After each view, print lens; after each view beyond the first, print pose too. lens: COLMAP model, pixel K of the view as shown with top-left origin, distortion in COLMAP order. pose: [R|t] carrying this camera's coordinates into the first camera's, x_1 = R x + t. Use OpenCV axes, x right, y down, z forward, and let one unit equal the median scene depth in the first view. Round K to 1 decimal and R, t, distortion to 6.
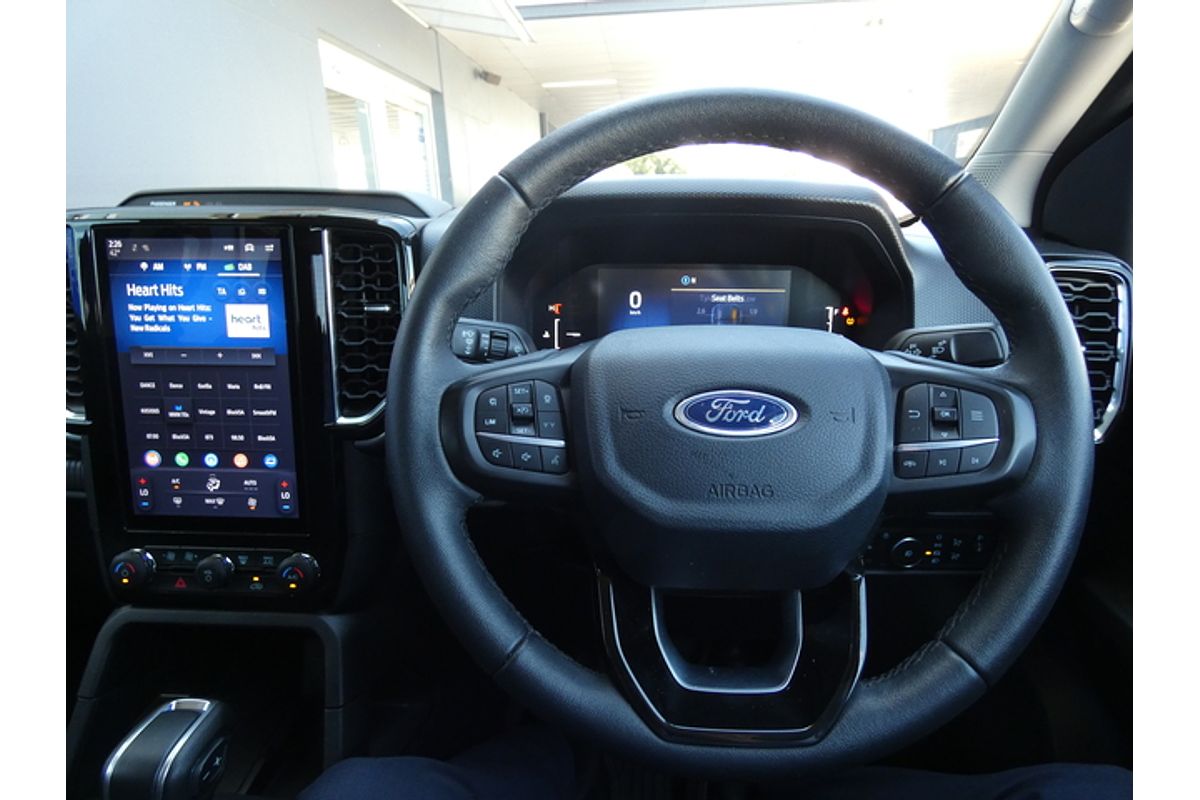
lens RADIAL K [[644.0, 0, 599.8], [0, 644.0, 396.7], [0, 0, 1]] dist [-0.001109, -0.004506]
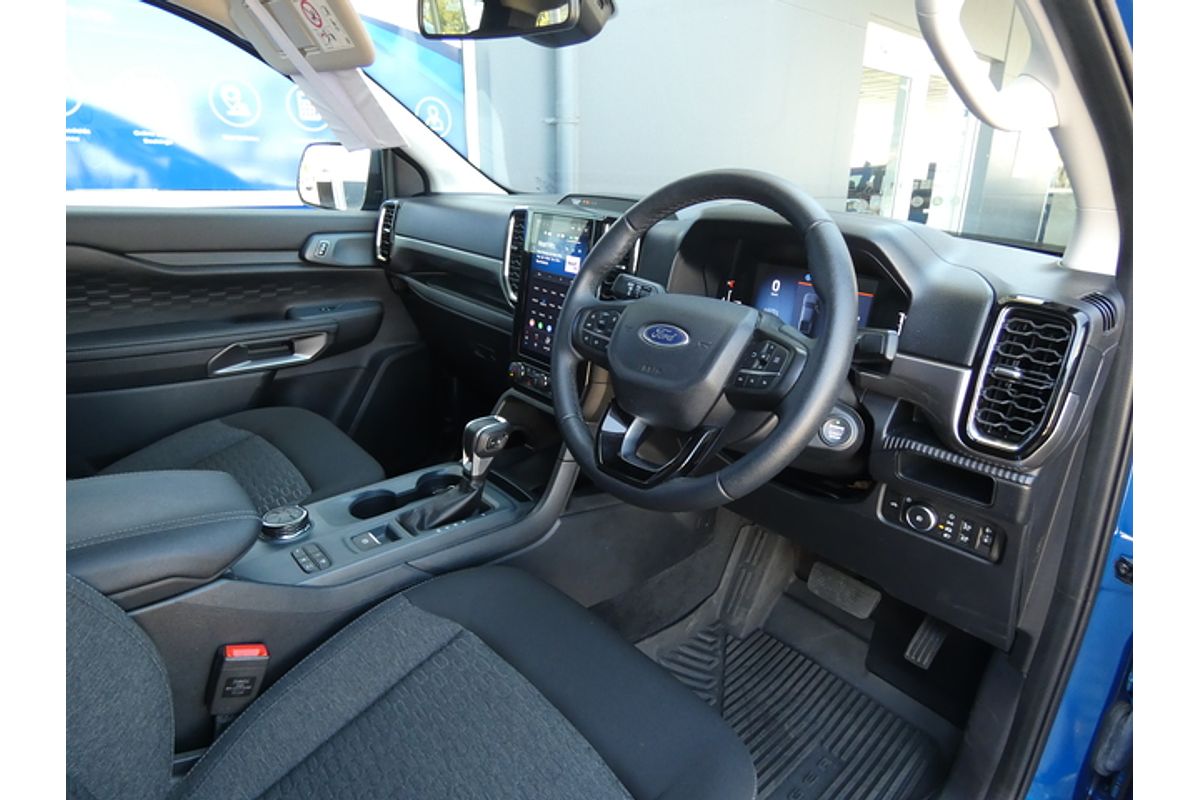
lens RADIAL K [[644.0, 0, 601.5], [0, 644.0, 396.2], [0, 0, 1]] dist [-0.001109, -0.004506]
pose [[0.705709, 0.264309, -0.657355, 0.961598], [-0.234432, 0.962658, 0.135390, -0.012749], [0.668593, 0.058559, 0.741319, -0.429600]]
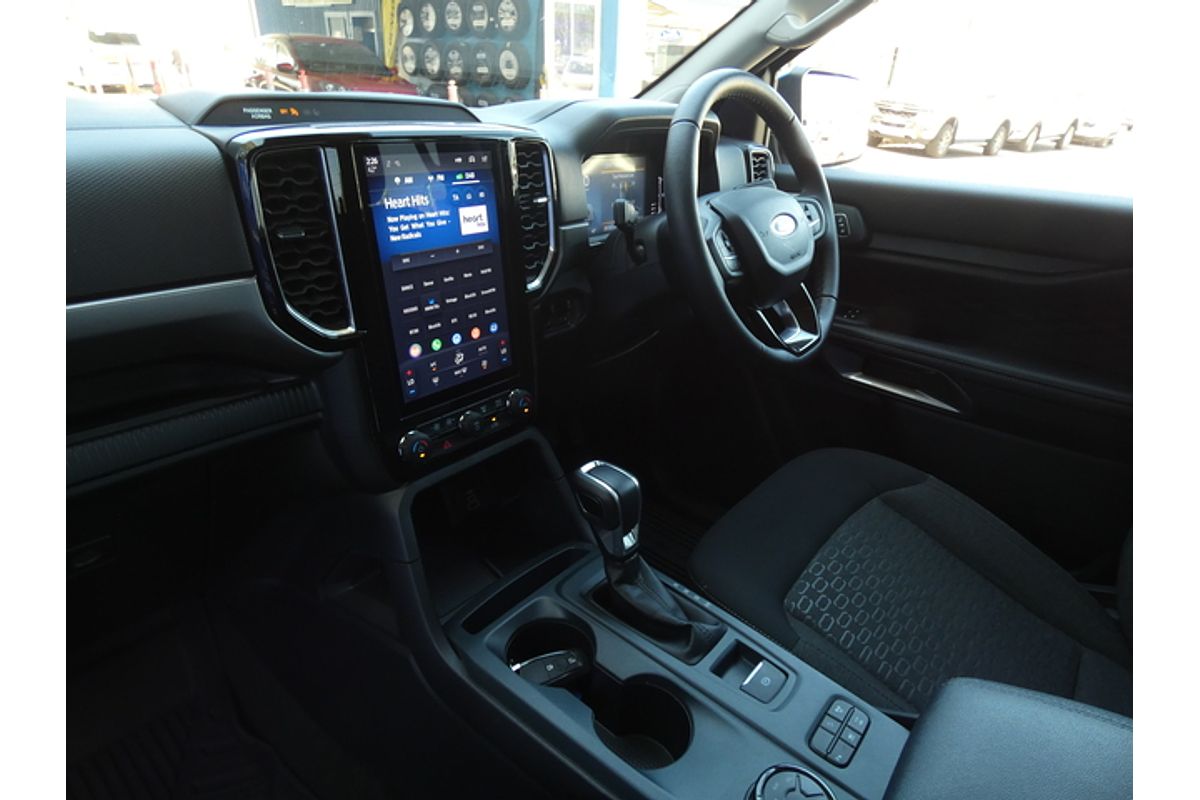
lens RADIAL K [[644.0, 0, 602.9], [0, 644.0, 401.0], [0, 0, 1]] dist [-0.001109, -0.004506]
pose [[0.602180, -0.321102, 0.730940, -1.404652], [0.164889, 0.945833, 0.279662, -0.091158], [-0.781147, -0.047883, 0.622508, -0.003924]]
